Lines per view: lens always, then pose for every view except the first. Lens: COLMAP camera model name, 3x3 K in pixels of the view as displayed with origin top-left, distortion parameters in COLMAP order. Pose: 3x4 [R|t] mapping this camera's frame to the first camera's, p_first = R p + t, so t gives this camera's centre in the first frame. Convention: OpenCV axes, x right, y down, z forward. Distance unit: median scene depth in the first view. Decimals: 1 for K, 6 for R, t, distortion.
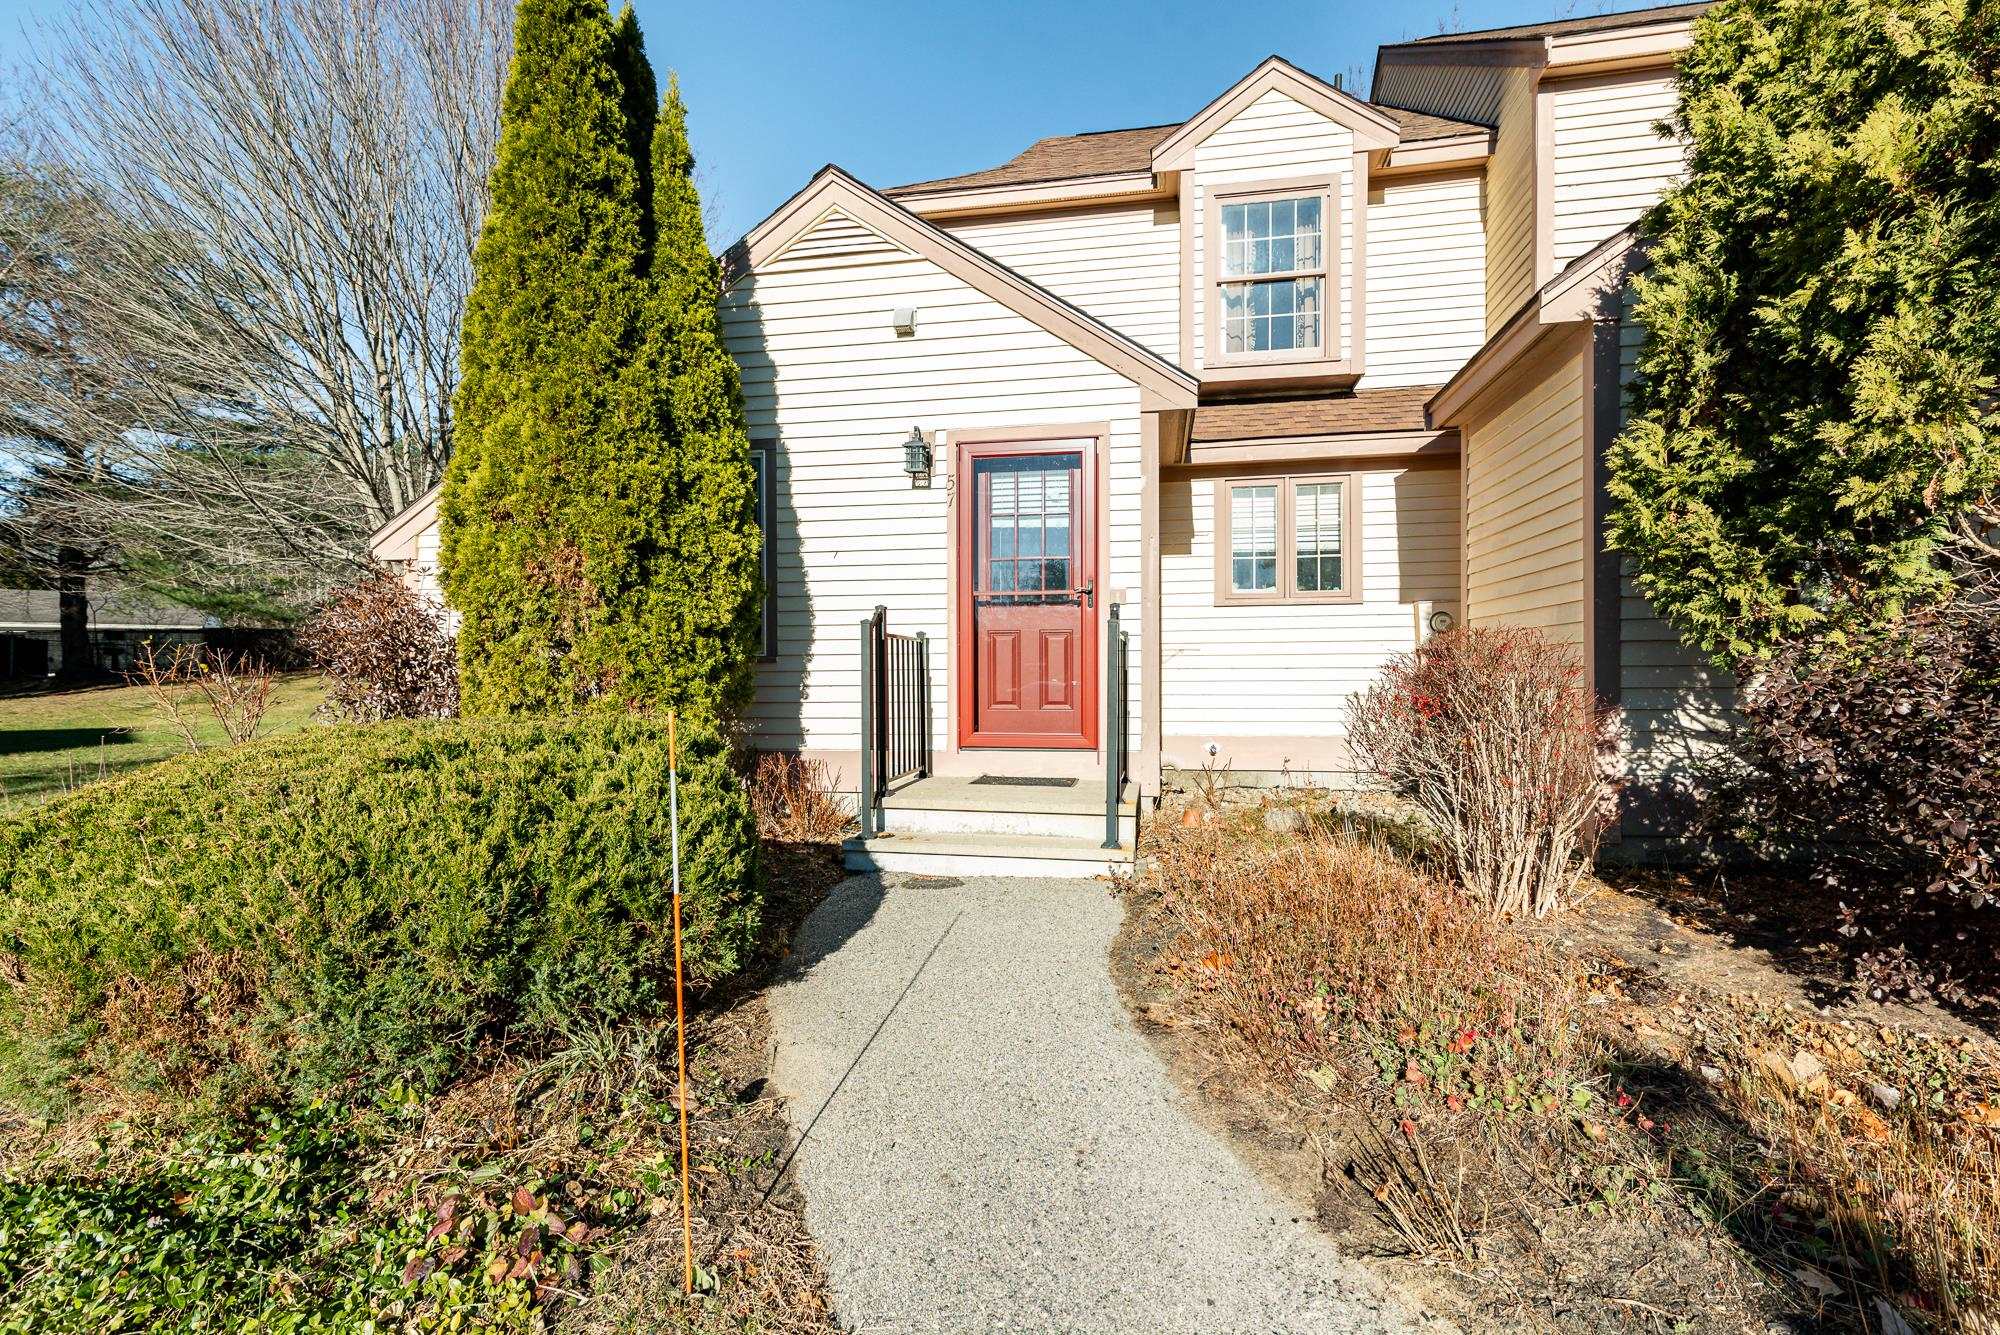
lens RADIAL K [[900.8, 0, 1003.7], [0, 900.8, 675.8], [0, 0, 1]] dist [0.017501, -0.000401]
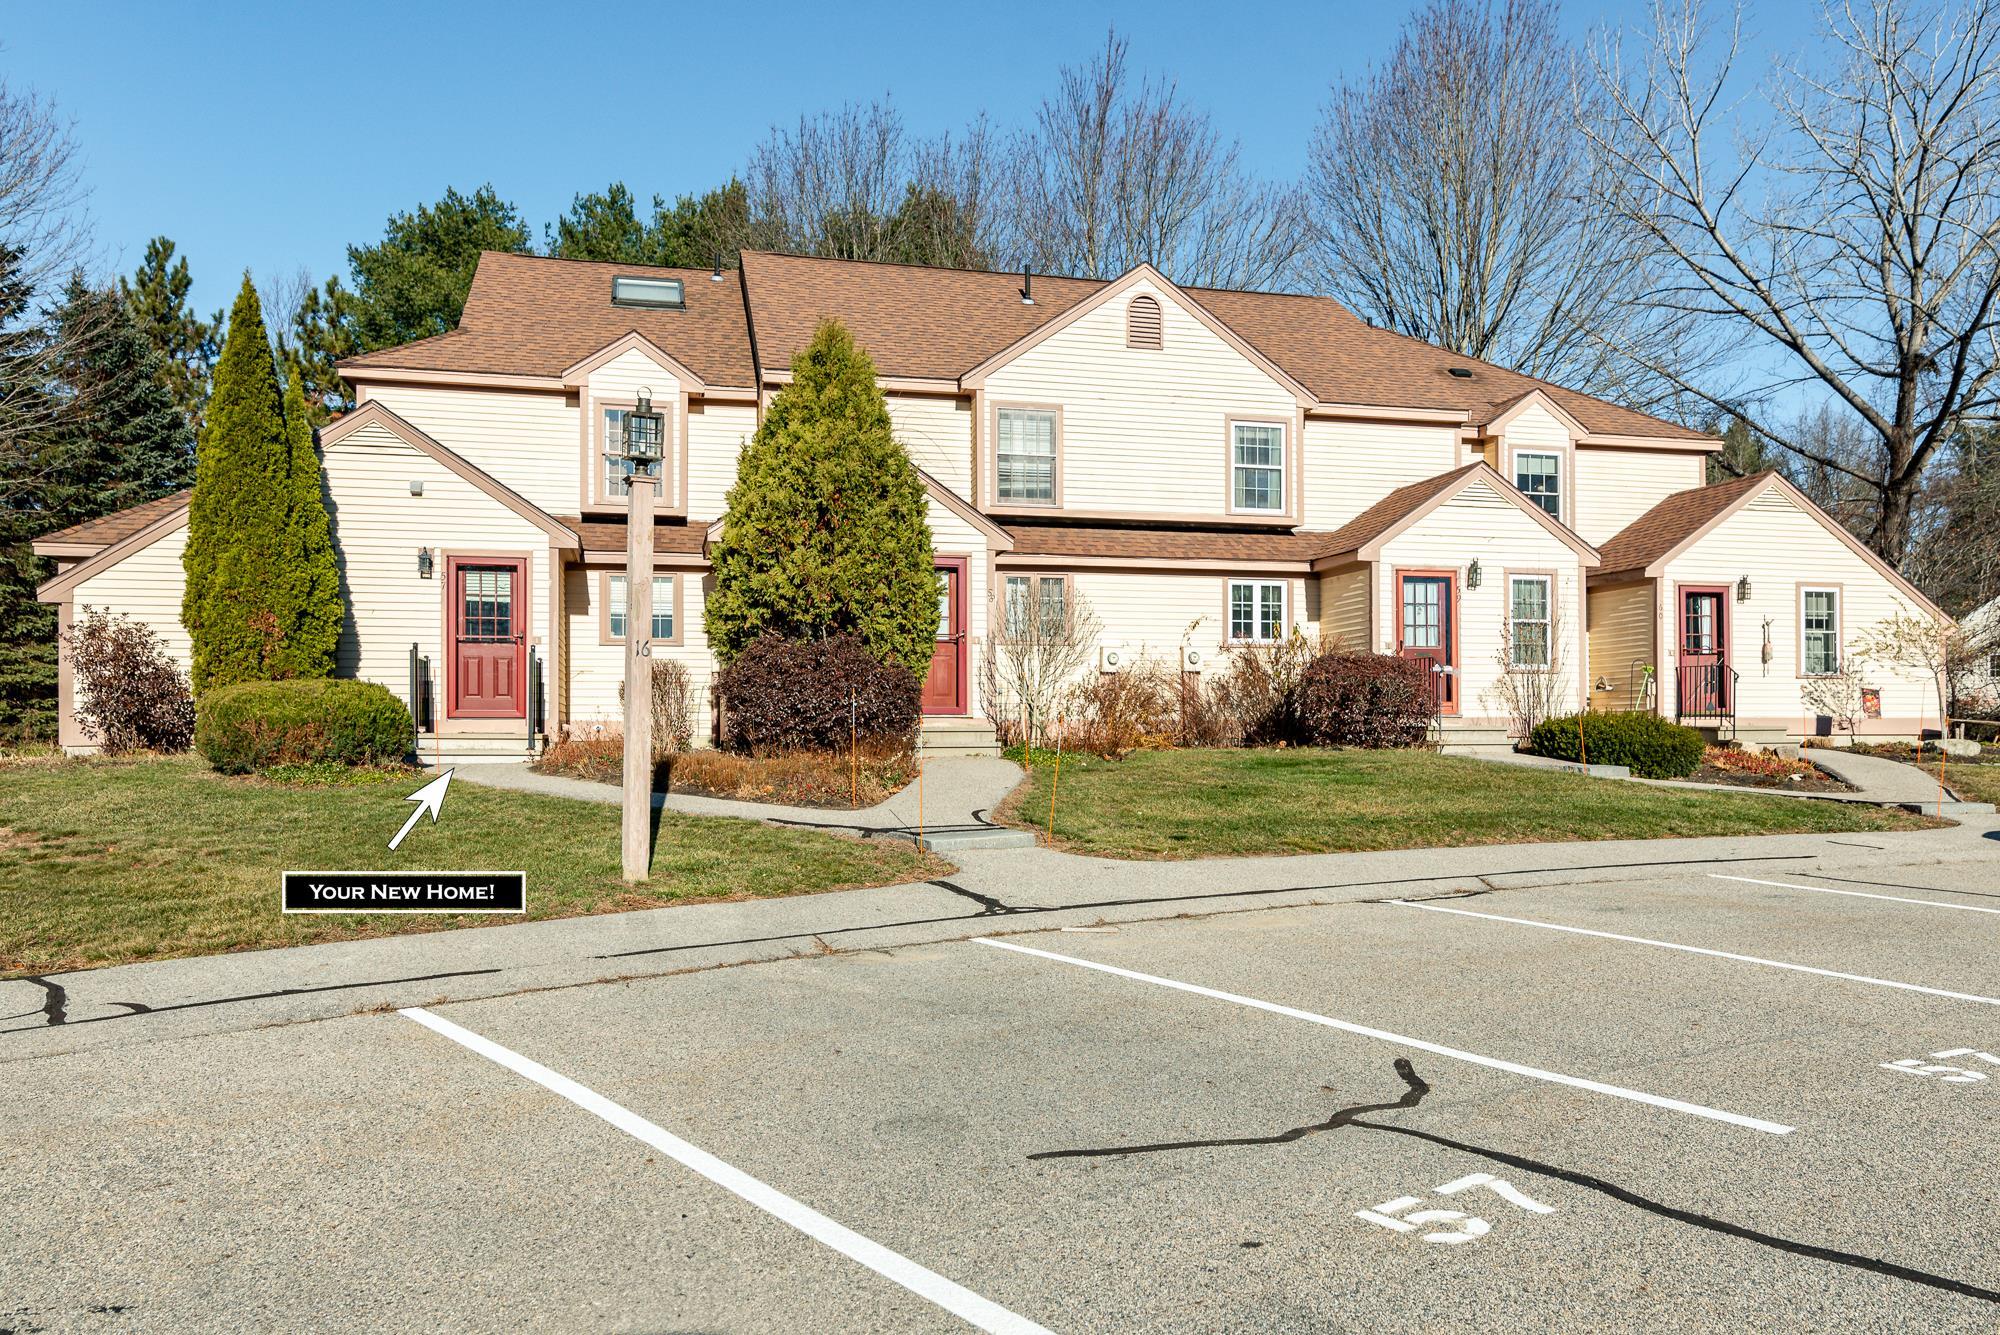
lens RADIAL K [[1403.1, 0, 1001.7], [0, 1403.1, 731.6], [0, 0, 1]] dist [0.001642, -0.000035]
pose [[0.913818, 0.001027, 0.406123, -0.187594], [0.000184, 0.999996, -0.002943, 0.119717], [-0.406125, 0.002764, 0.913814, -2.189192]]
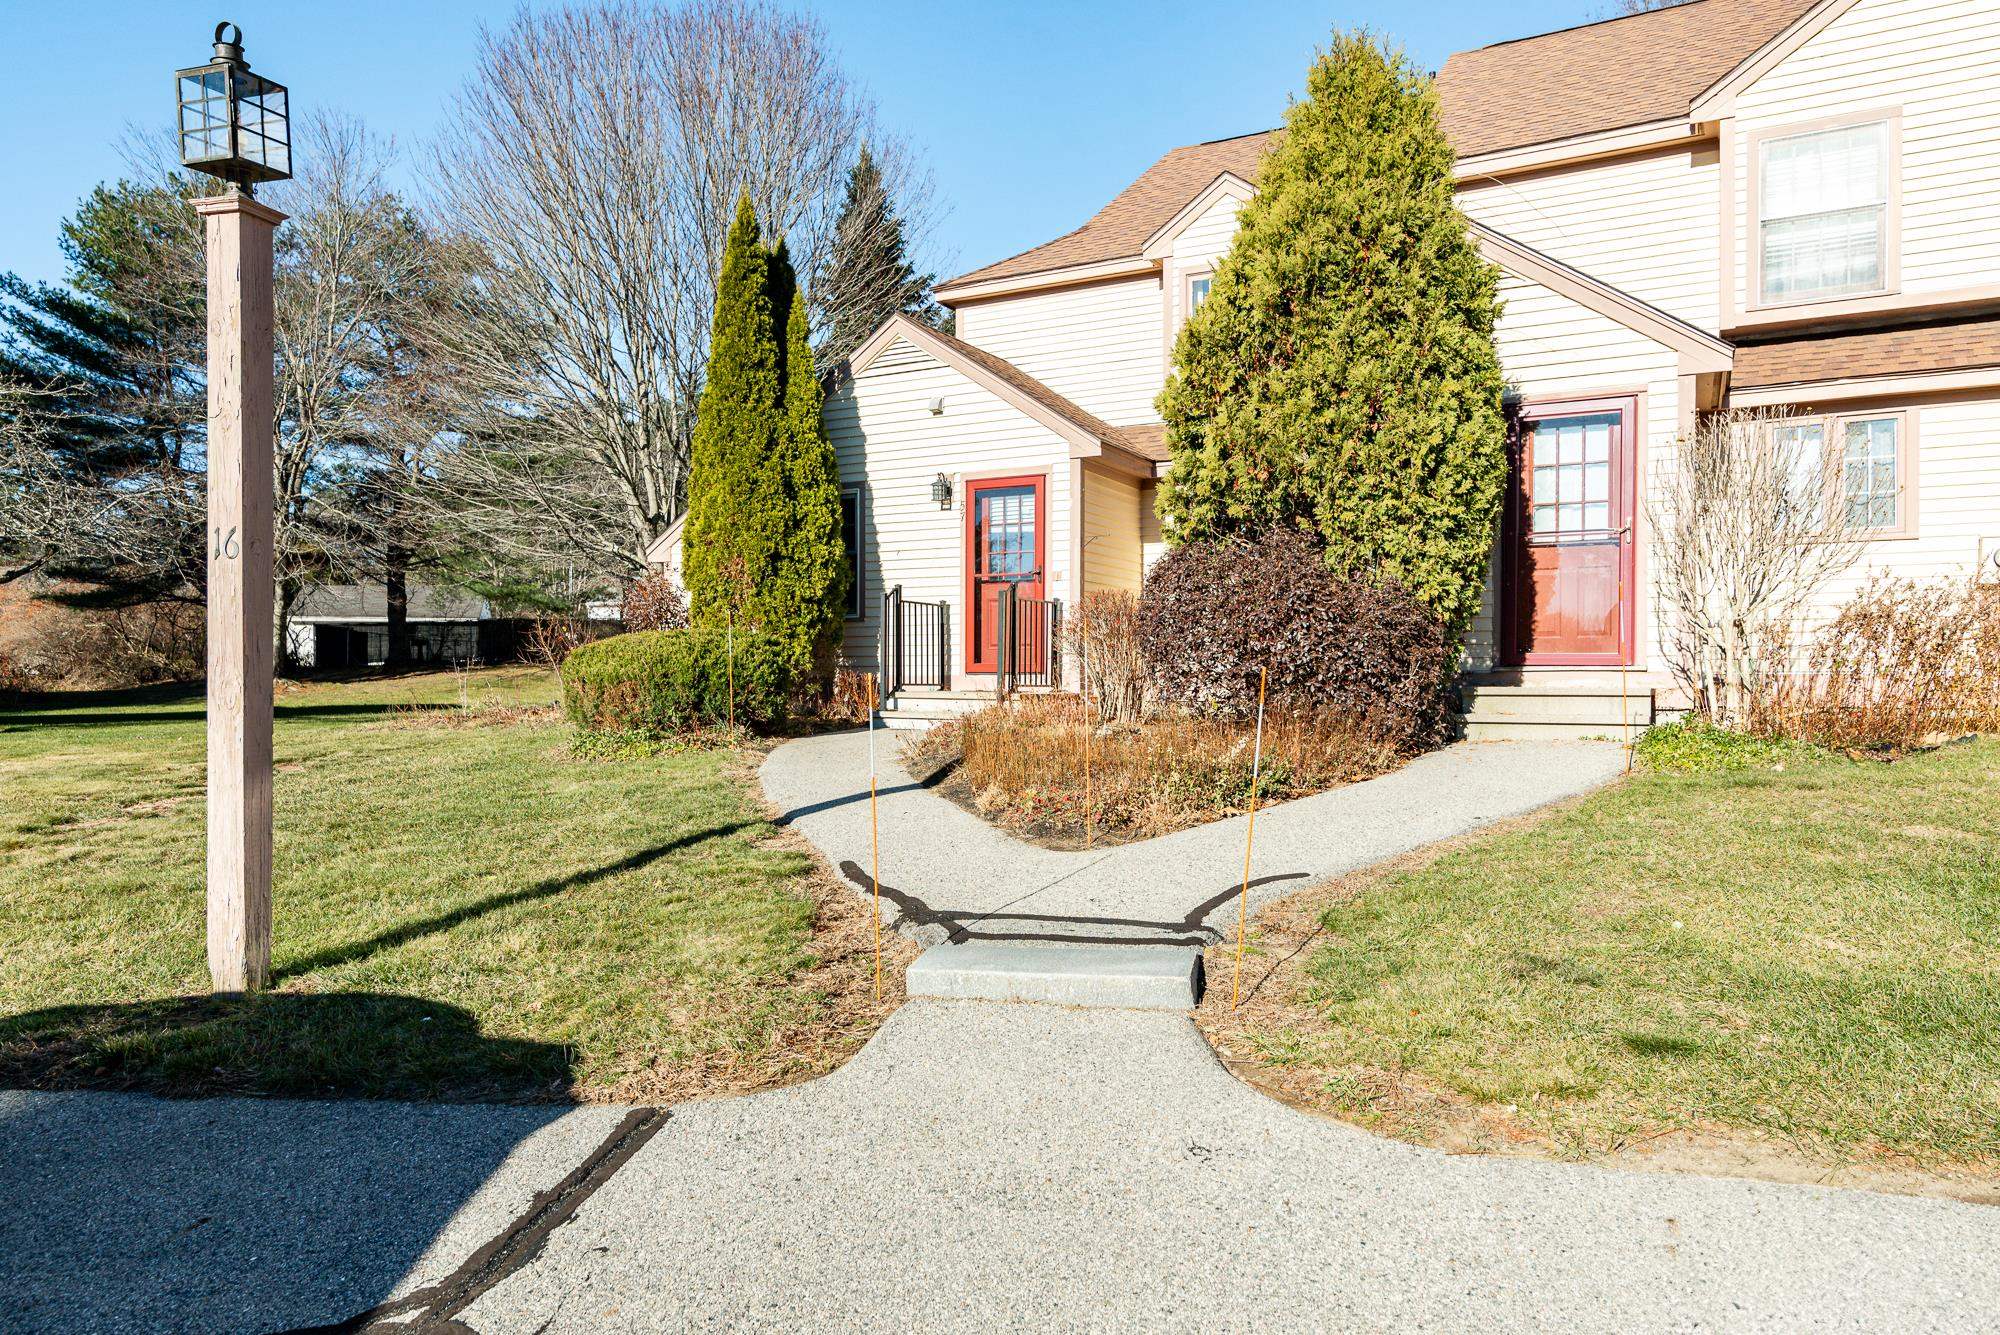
lens RADIAL K [[1281.3, 0, 999.9], [0, 1281.3, 702.3], [0, 0, 1]] dist [-0.001756, 0.000418]
pose [[0.950287, 0.009989, -0.311215, 0.728437], [-0.005697, 0.999876, 0.014695, 0.100231], [0.311323, -0.012192, 0.950226, -1.155428]]
